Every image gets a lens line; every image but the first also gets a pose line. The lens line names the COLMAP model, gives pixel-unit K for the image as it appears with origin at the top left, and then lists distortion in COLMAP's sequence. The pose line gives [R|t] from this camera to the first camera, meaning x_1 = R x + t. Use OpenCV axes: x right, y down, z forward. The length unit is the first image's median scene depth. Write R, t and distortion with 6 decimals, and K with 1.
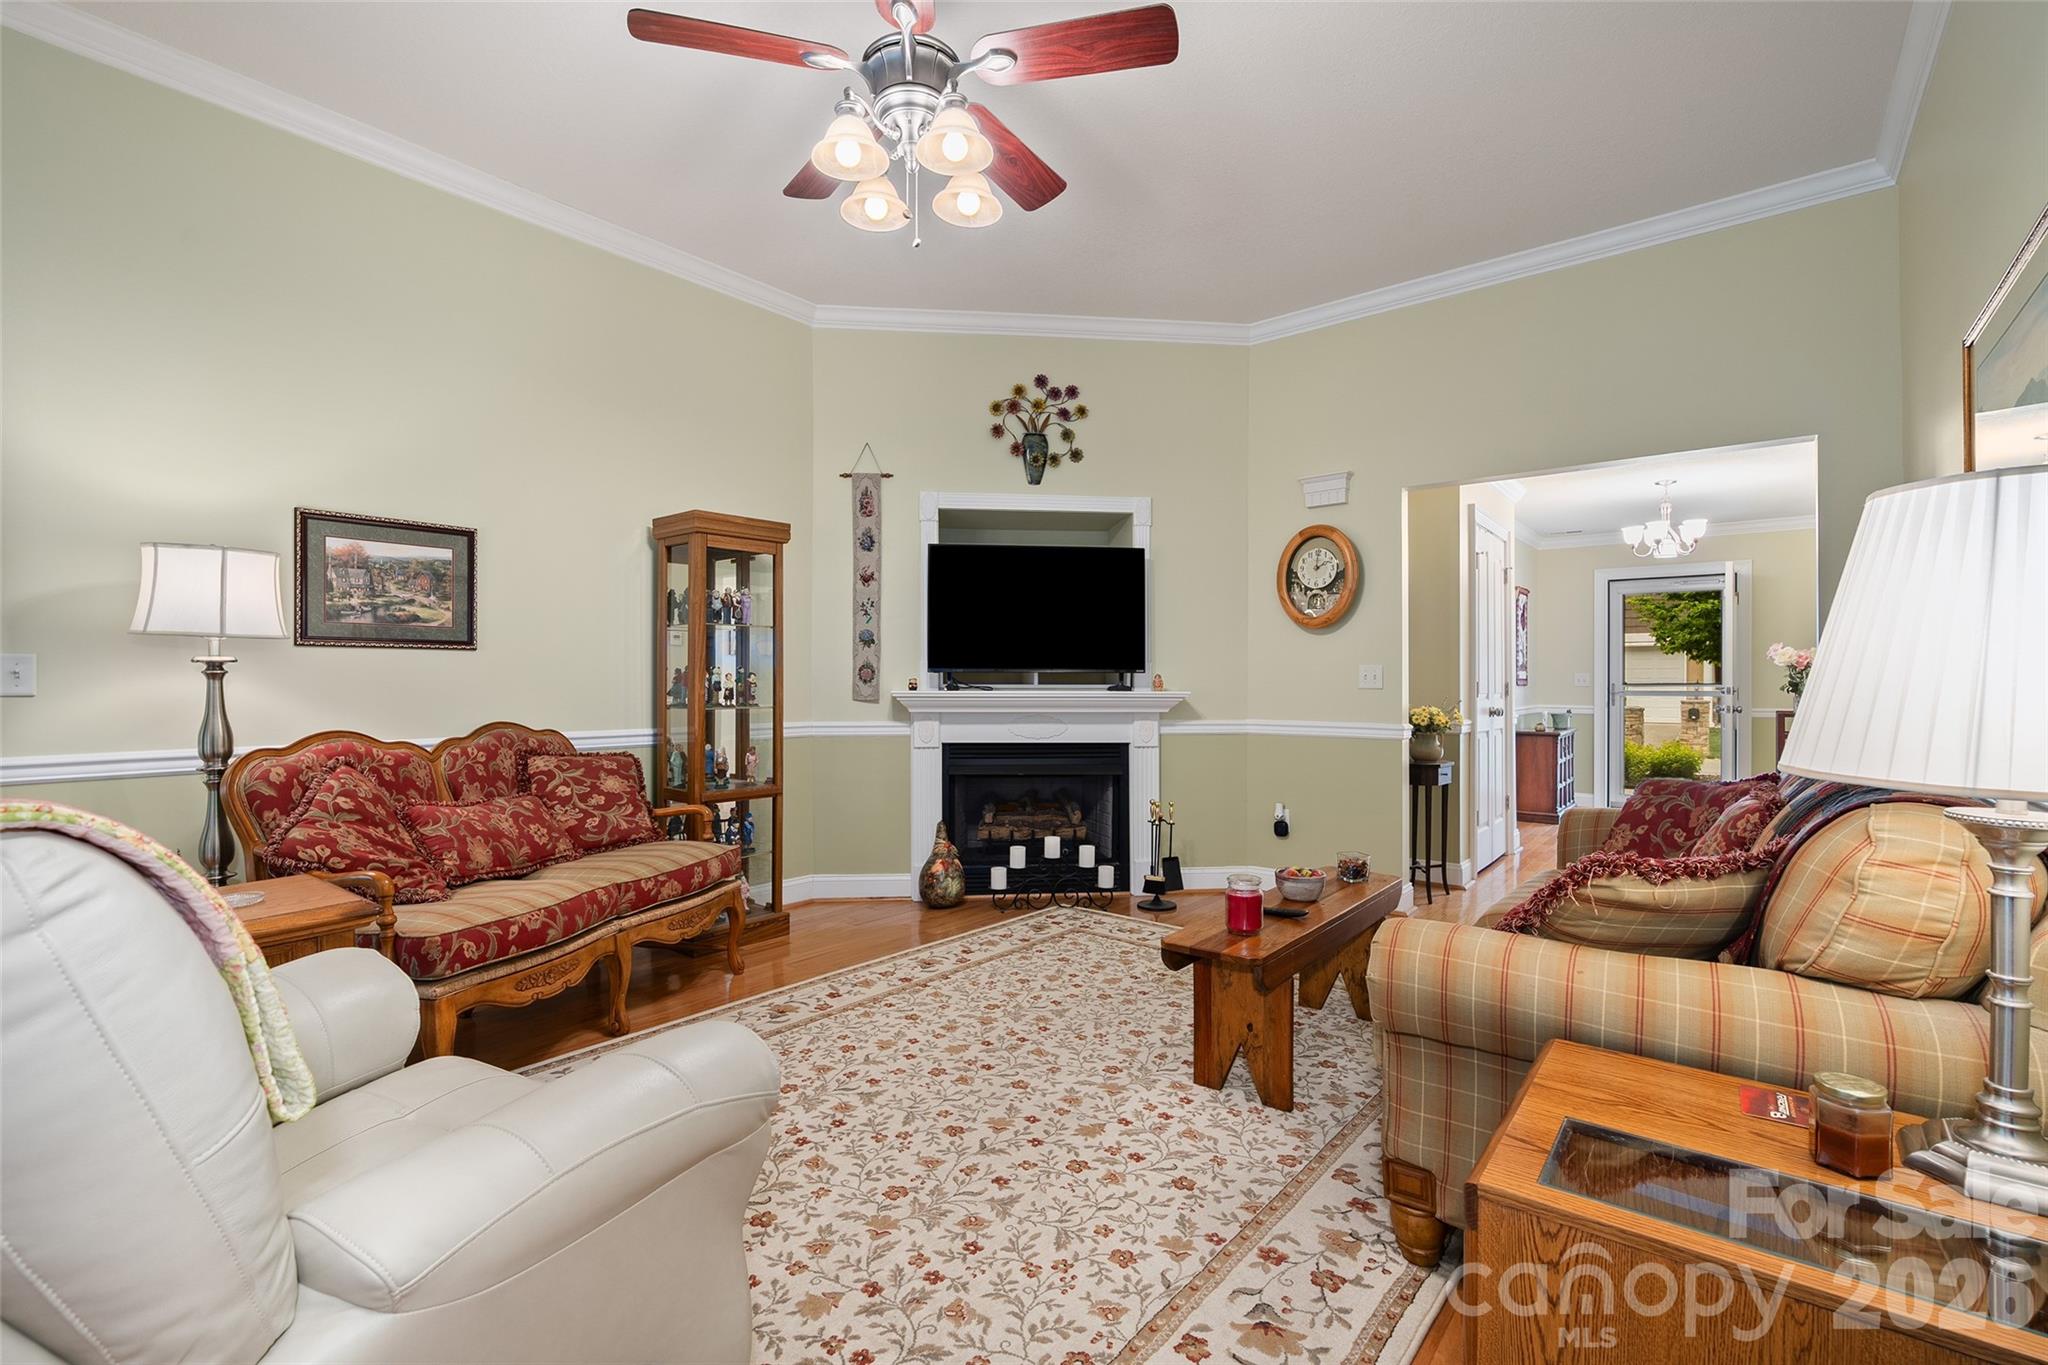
lens RADIAL K [[920.7, 0, 1016.1], [0, 920.7, 681.5], [0, 0, 1]] dist [-0.010593, 0.003799]
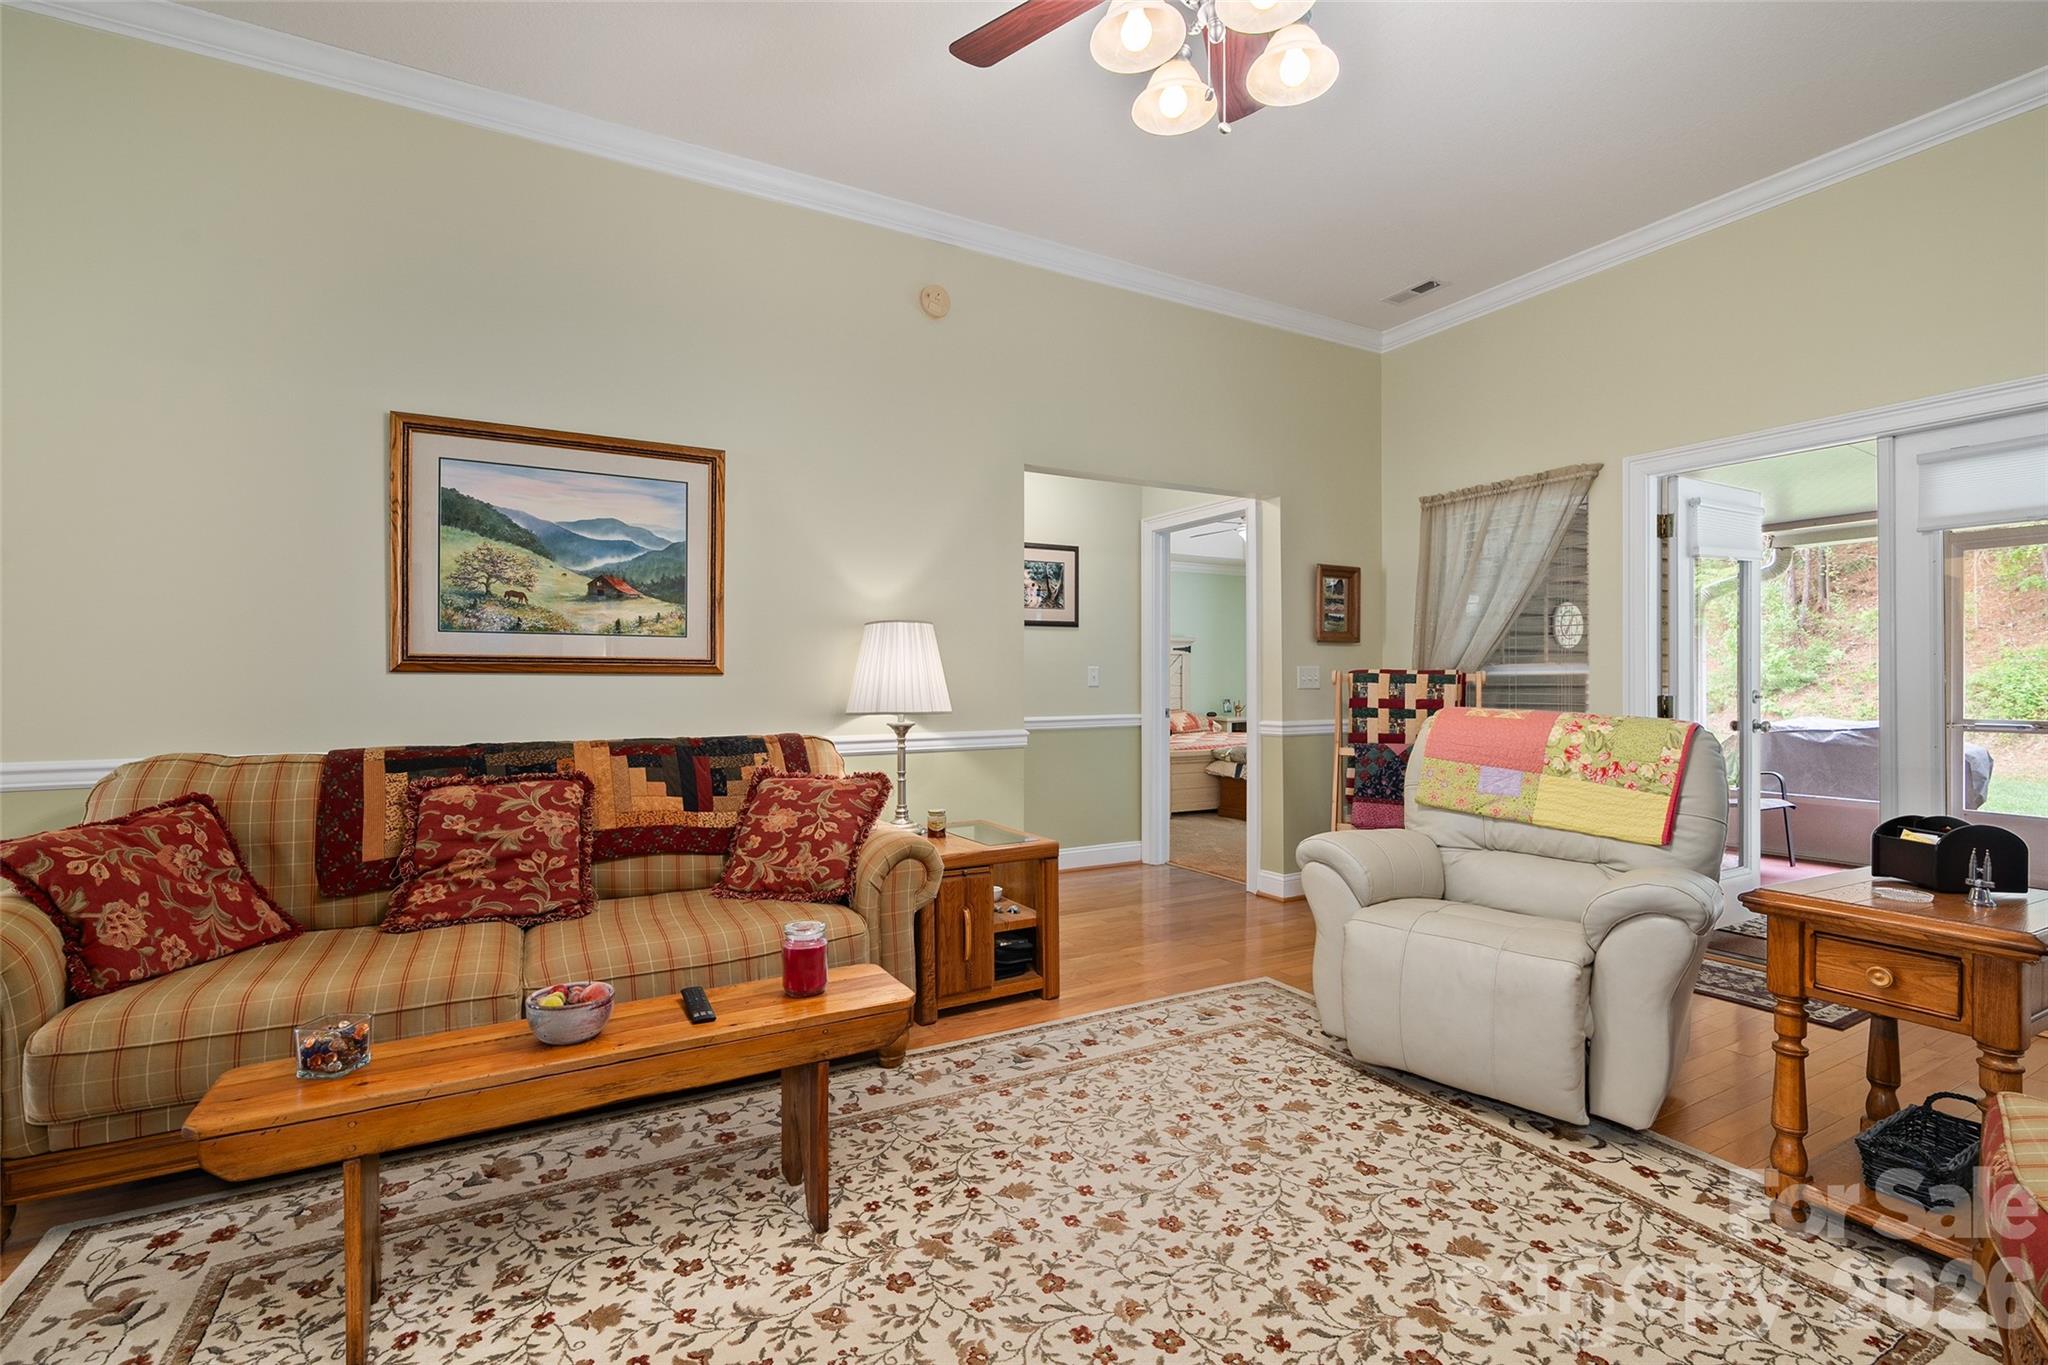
lens RADIAL K [[920.7, 0, 1023.1], [0, 920.7, 683.3], [0, 0, 1]] dist [-0.010593, 0.003799]
pose [[-0.930632, 0.001315, 0.365953, -0.193327], [0.002488, 0.999993, 0.002734, -0.001701], [-0.365947, 0.003455, -0.930629, 1.420255]]
